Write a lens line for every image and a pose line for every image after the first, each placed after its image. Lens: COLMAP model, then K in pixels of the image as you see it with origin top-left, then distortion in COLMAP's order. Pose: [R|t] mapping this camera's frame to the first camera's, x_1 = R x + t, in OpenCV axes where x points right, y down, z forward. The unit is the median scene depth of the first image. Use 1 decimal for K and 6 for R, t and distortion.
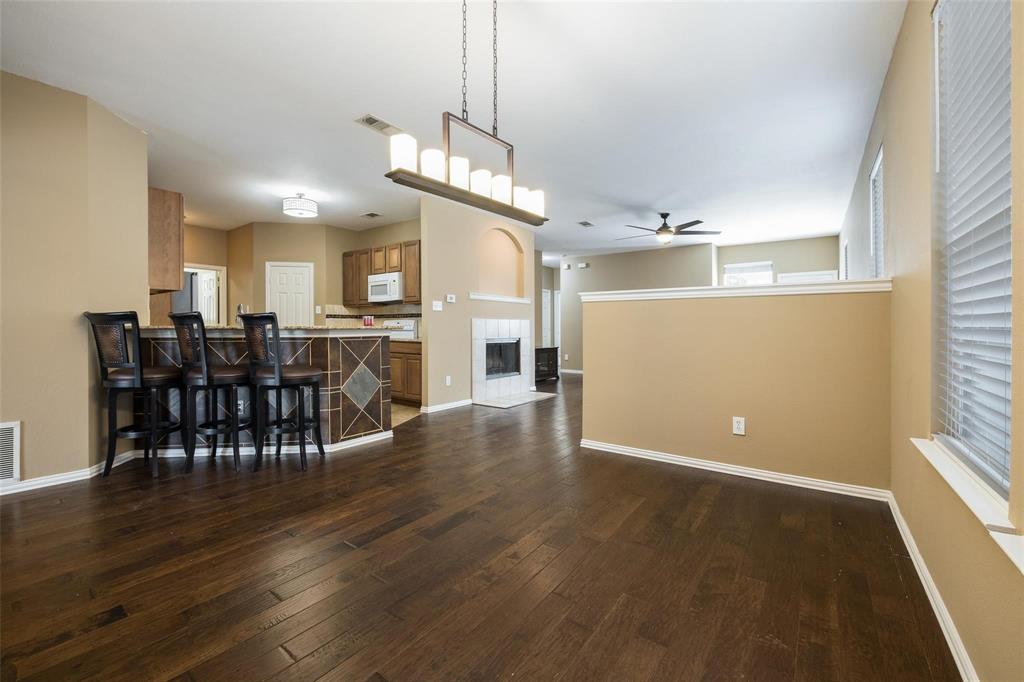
lens RADIAL K [[419.9, 0, 510.4], [0, 419.9, 328.9], [0, 0, 1]] dist [-0.028854, -0.000112]
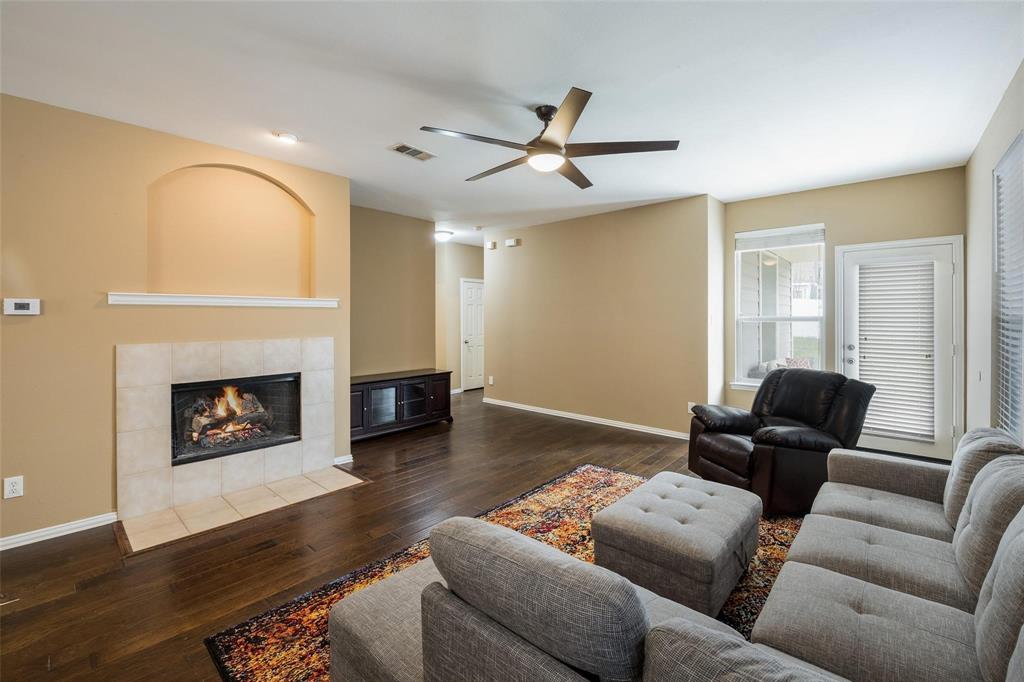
lens RADIAL K [[422.6, 0, 493.1], [0, 422.6, 317.0], [0, 0, 1]] dist [-0.015309, -0.000044]
pose [[0.991340, -0.001959, -0.131304, 0.369543], [0.001454, 0.999991, -0.003937, -0.050254], [0.131310, 0.003712, 0.991334, 0.539840]]
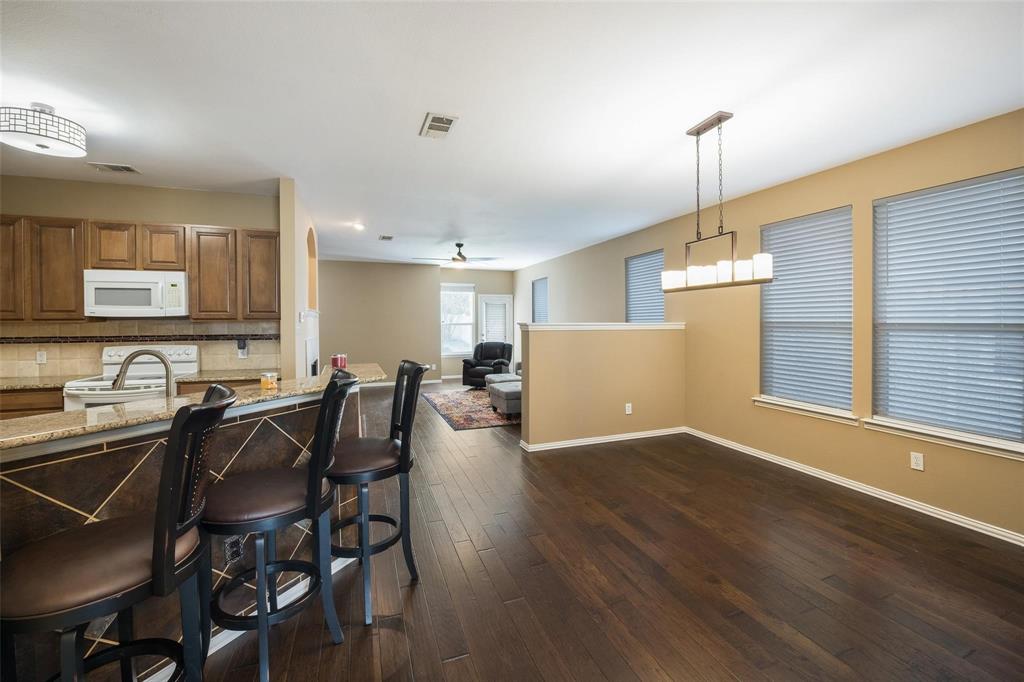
lens RADIAL K [[408.4, 0, 516.5], [0, 408.4, 325.6], [0, 0, 1]] dist [-0.016531, -0.000227]
pose [[0.545124, -0.011724, 0.838274, -0.503284], [0.007761, 0.999930, 0.008938, -0.055179], [-0.838320, 0.001634, 0.545177, 0.238248]]
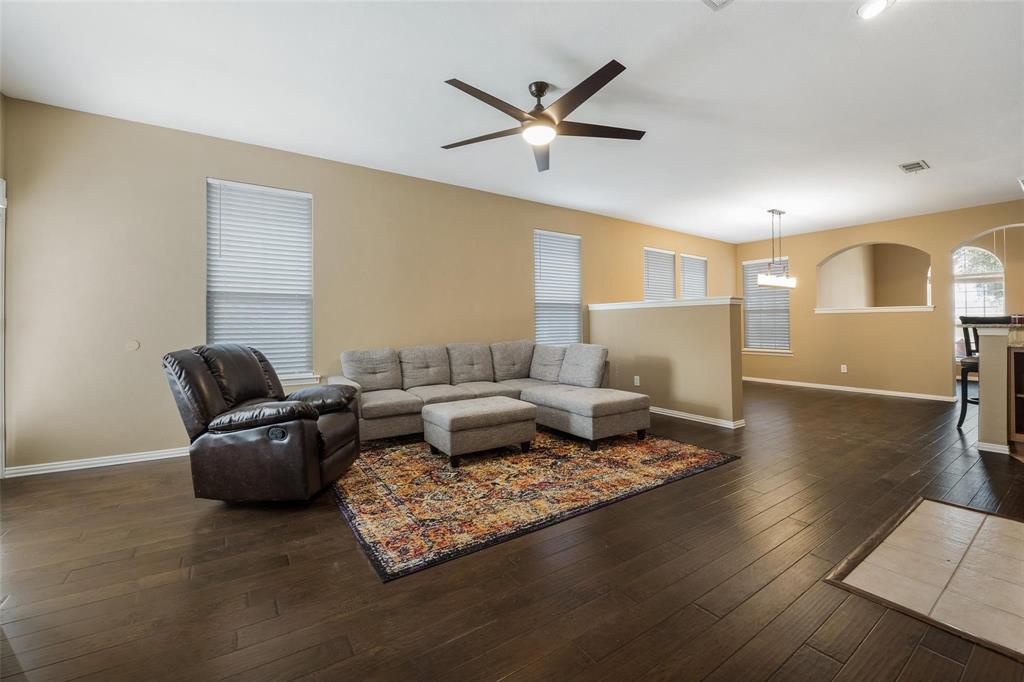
lens RADIAL K [[408.4, 0, 516.5], [0, 408.4, 325.6], [0, 0, 1]] dist [-0.016531, -0.000227]
pose [[-0.946909, 0.003763, 0.321479, 0.252069], [0.006308, 0.999956, 0.006874, -0.015199], [-0.321440, 0.008536, -0.946892, 1.381928]]
